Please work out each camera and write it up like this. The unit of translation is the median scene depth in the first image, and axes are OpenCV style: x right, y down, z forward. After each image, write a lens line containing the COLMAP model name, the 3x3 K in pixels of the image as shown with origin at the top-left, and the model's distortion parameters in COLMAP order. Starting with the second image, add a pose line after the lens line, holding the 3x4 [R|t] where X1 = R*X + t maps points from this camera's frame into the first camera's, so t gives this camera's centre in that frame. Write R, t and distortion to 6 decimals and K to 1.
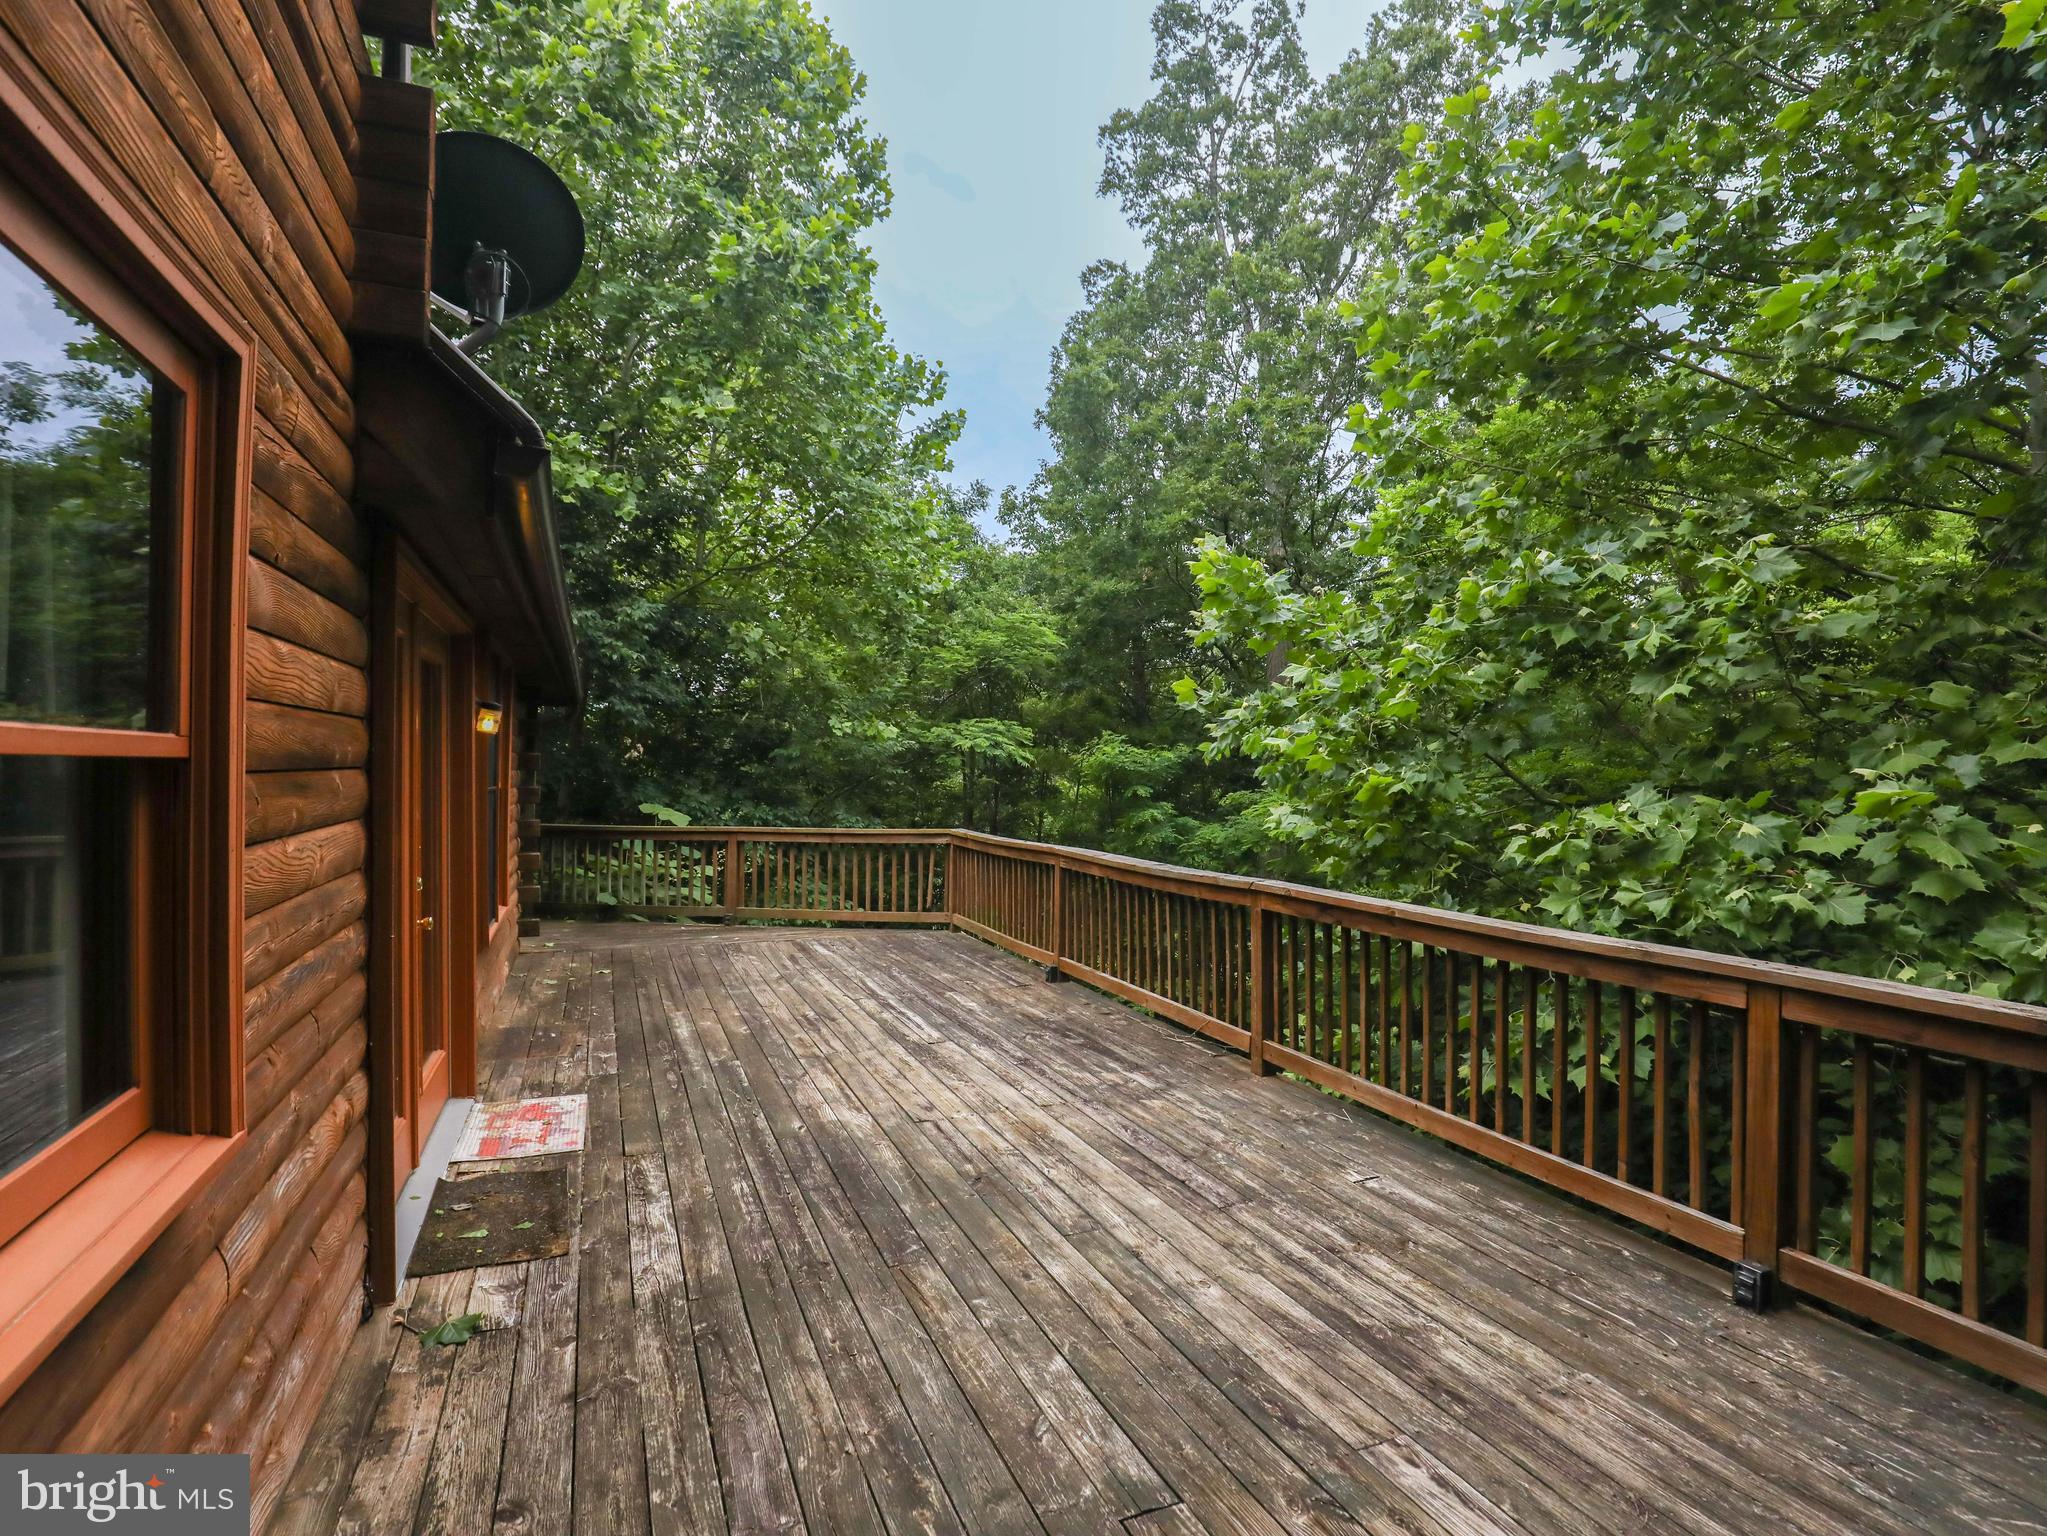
lens RADIAL K [[1064.7, 0, 1005.8], [0, 1064.7, 768.3], [0, 0, 1]] dist [-0.037341, 0.006600]
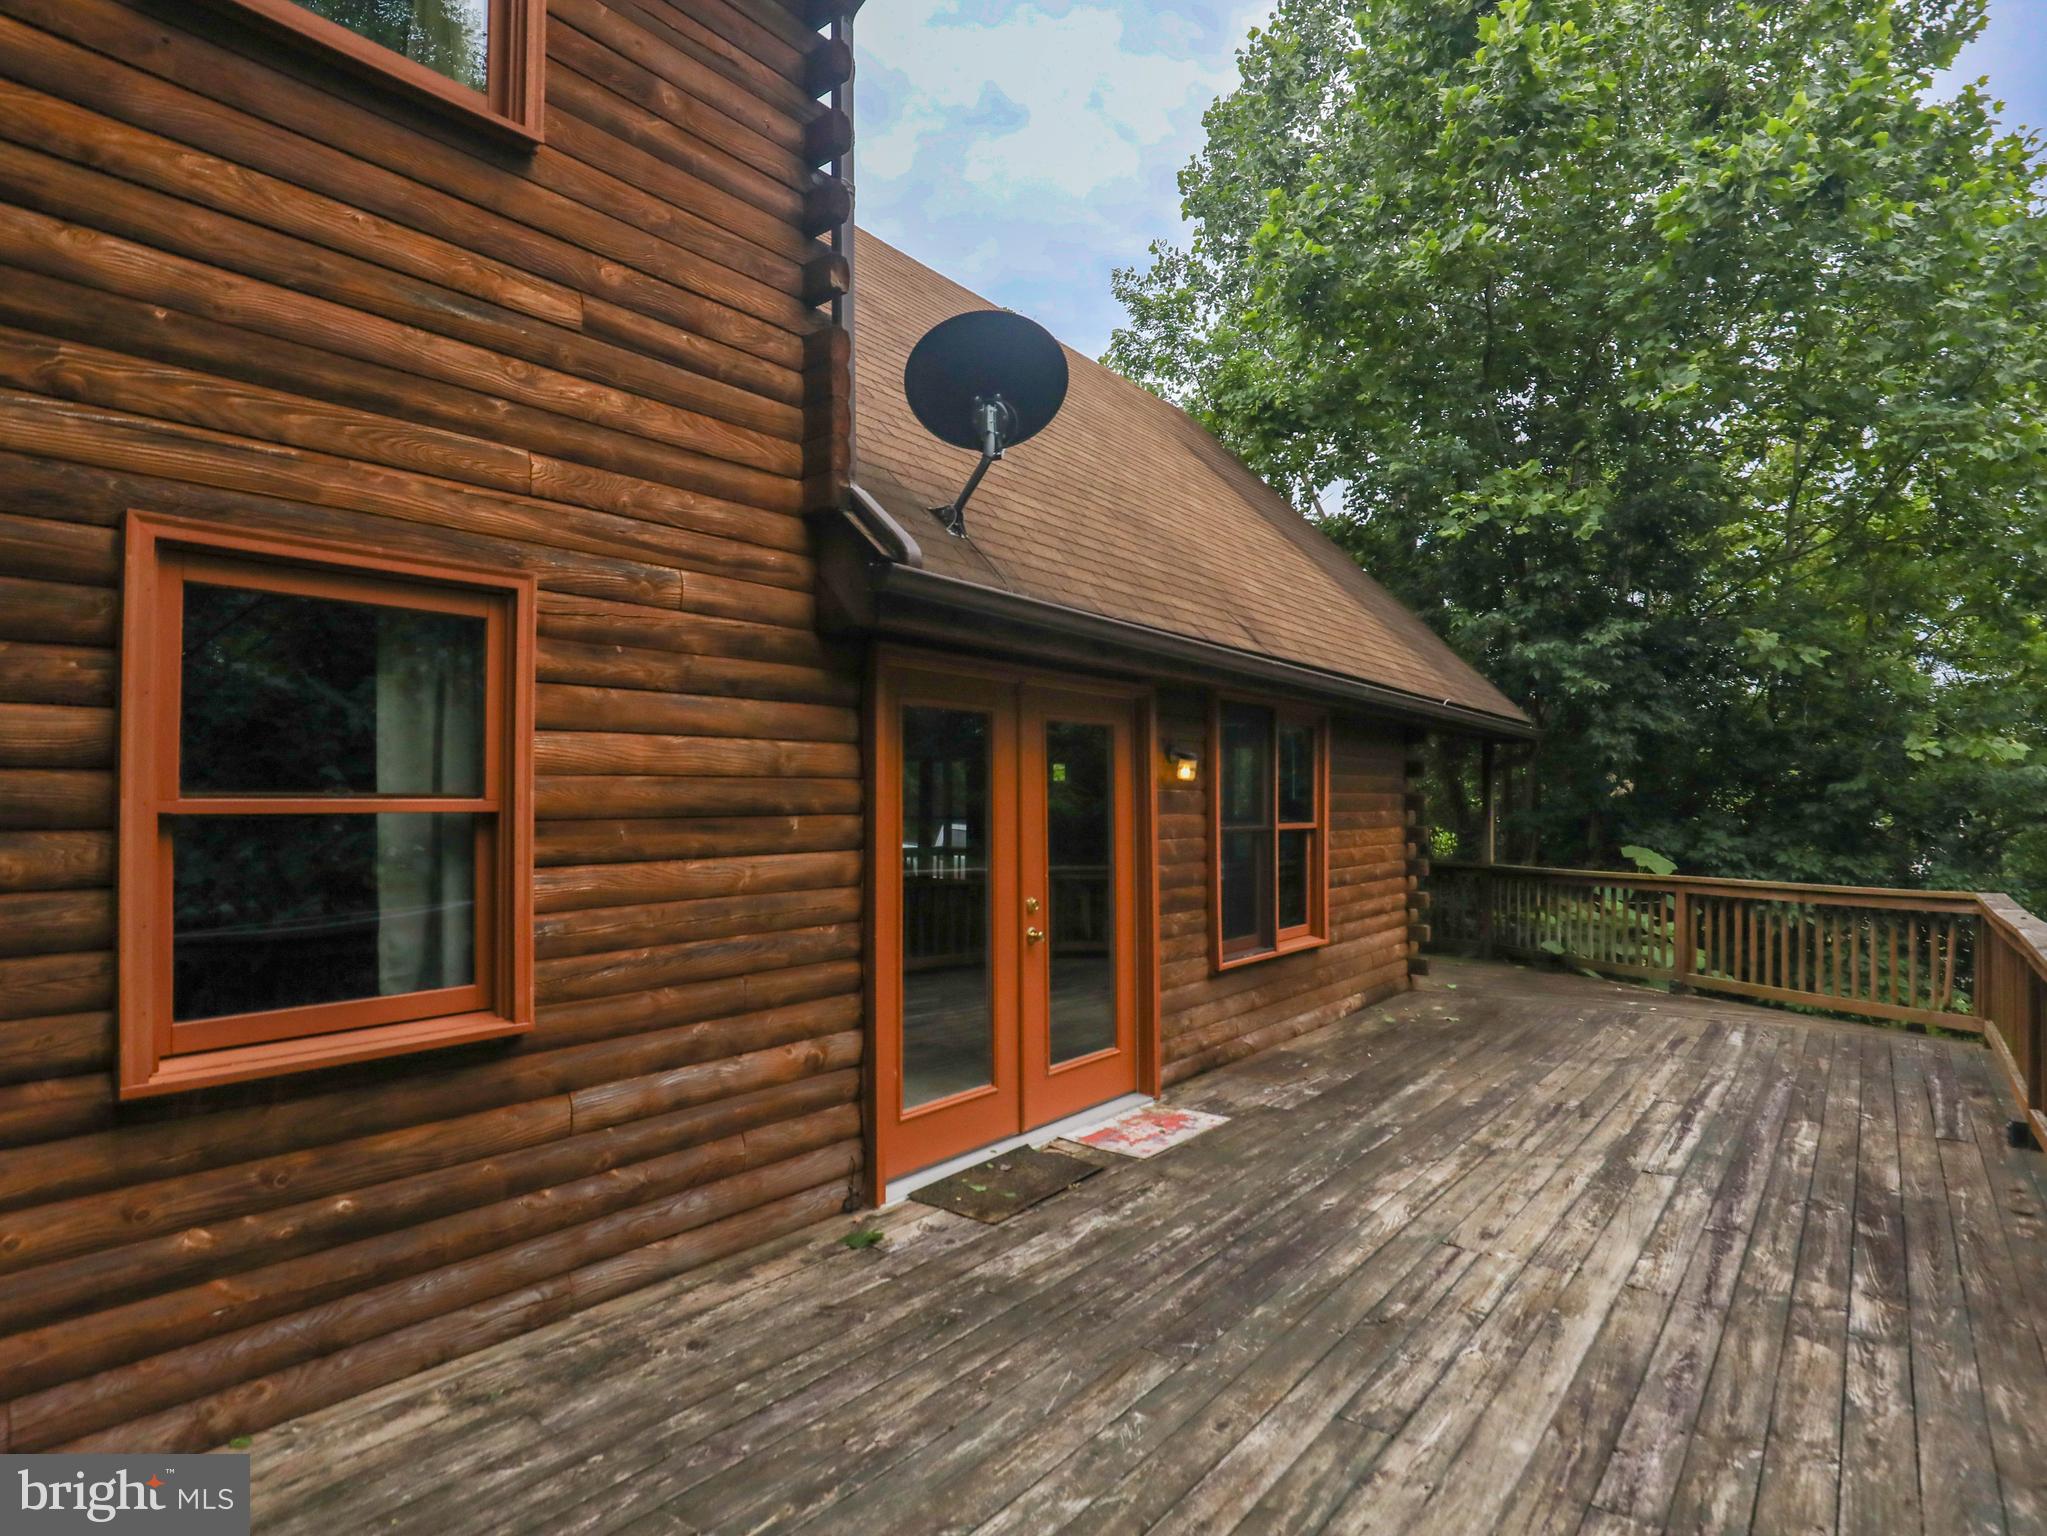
lens RADIAL K [[1064.7, 0, 1036.7], [0, 1064.7, 779.6], [0, 0, 1]] dist [-0.037341, 0.006600]
pose [[0.498228, -0.030229, -0.866519, 0.430589], [0.007800, 0.999508, -0.030383, -0.000670], [0.867011, 0.008379, 0.498218, 0.293331]]
